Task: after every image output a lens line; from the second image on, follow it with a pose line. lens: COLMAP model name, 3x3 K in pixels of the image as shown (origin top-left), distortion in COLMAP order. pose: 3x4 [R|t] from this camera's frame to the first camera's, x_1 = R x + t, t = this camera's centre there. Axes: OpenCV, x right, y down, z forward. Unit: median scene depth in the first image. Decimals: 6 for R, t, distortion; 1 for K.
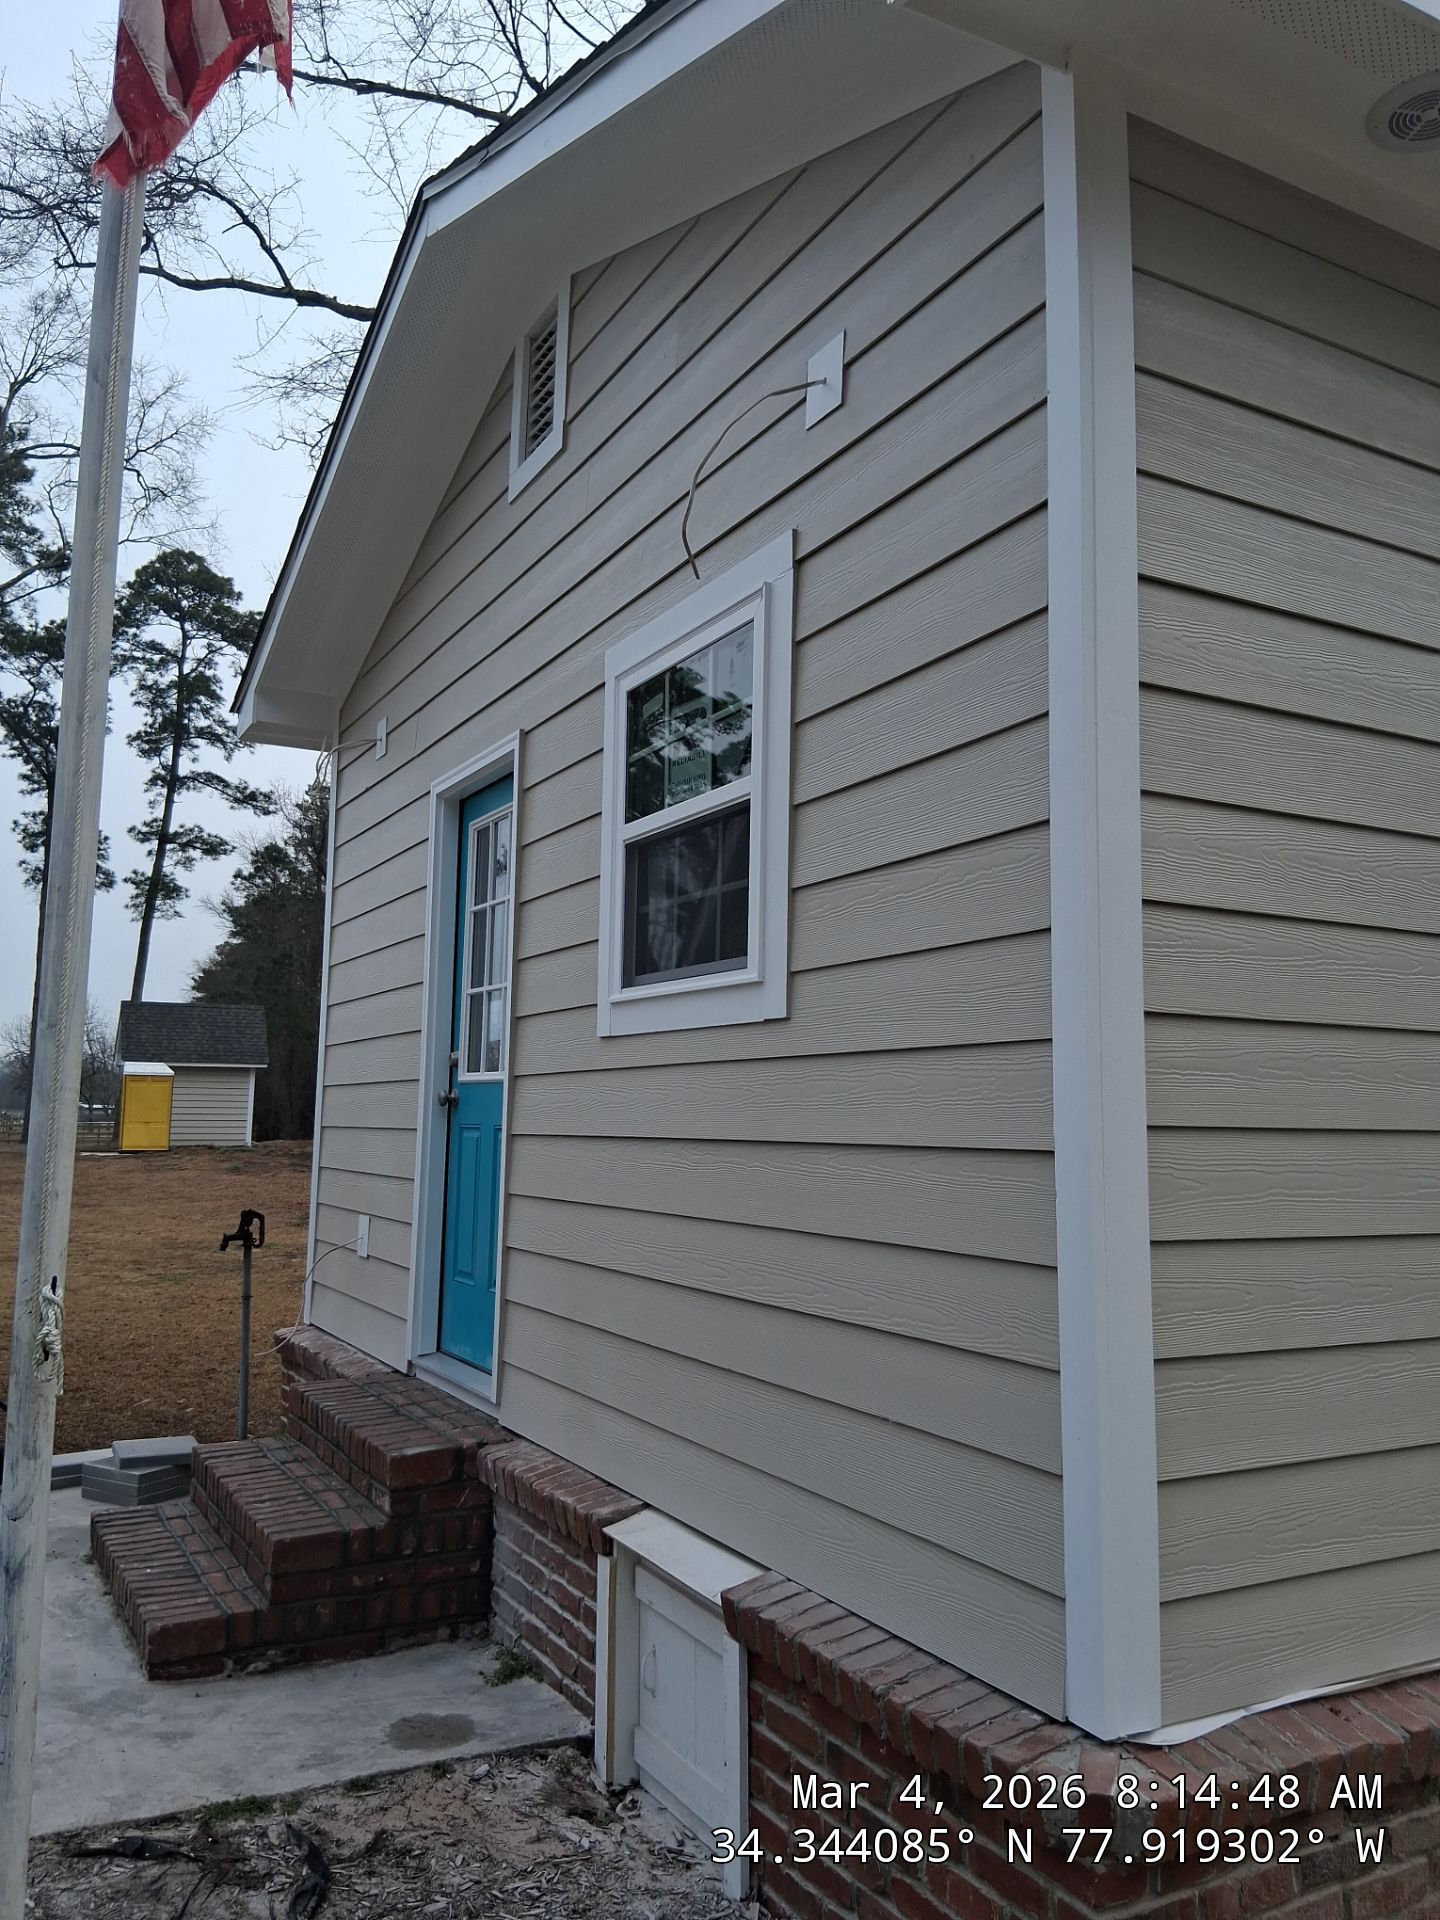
lens RADIAL K [[1500.6, 0, 720.0], [0, 1500.6, 960.0], [0, 0, 1]] dist [-0.048004, 0.009646]
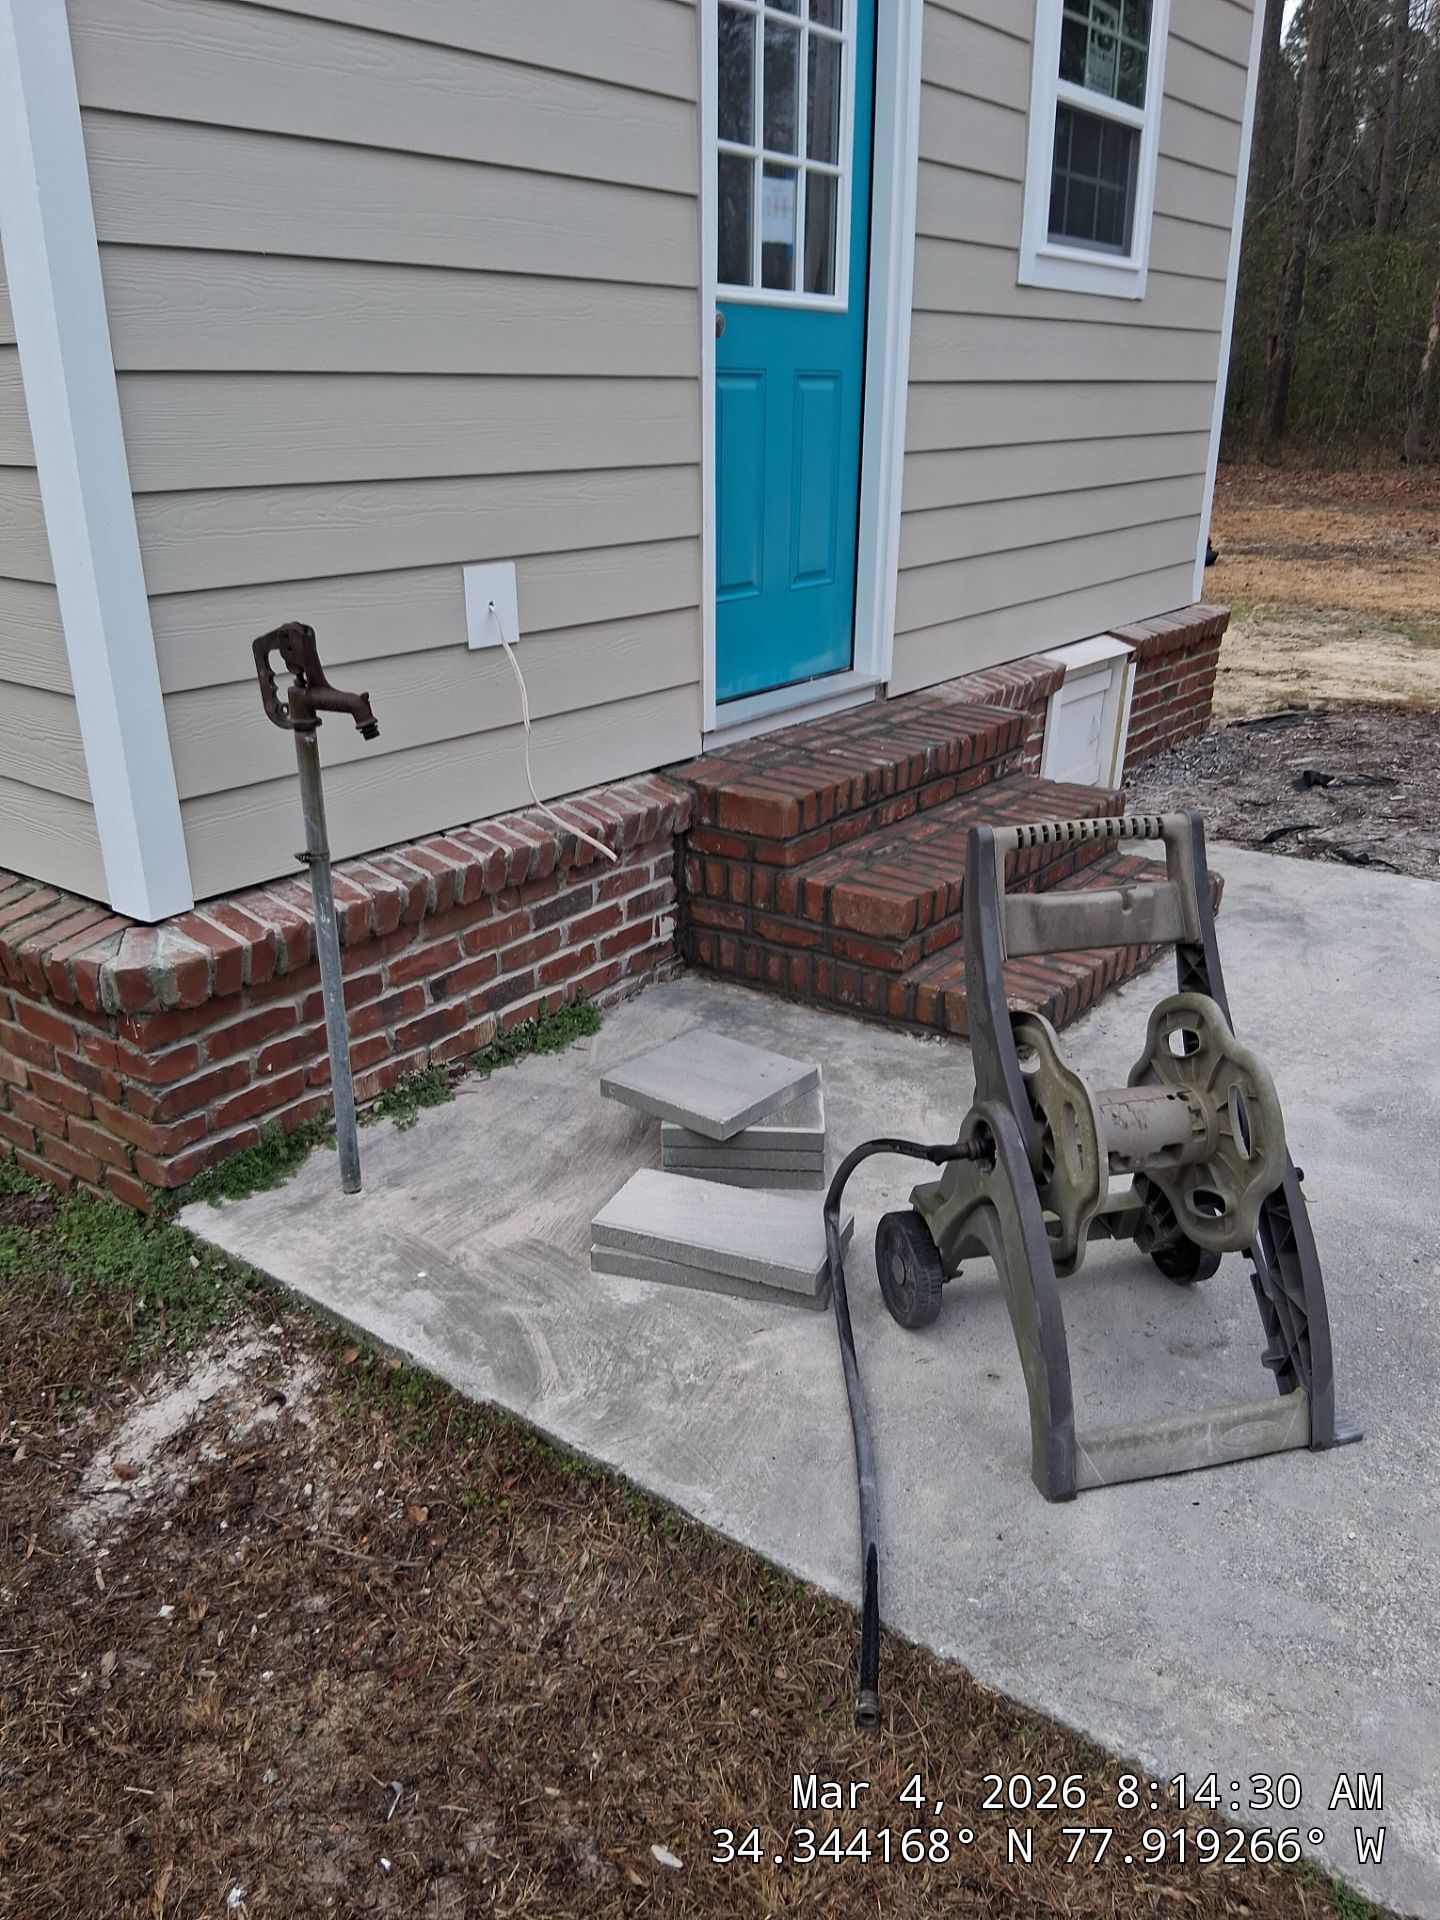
lens RADIAL K [[1428.1, 0, 720.0], [0, 1428.1, 960.0], [0, 0, 1]] dist [0.164337, -0.259598]
pose [[-0.418473, -0.350371, 0.837926, -0.599050], [-0.111214, 0.935419, 0.335594, 0.100982], [-0.901394, 0.047248, -0.430414, 0.938567]]
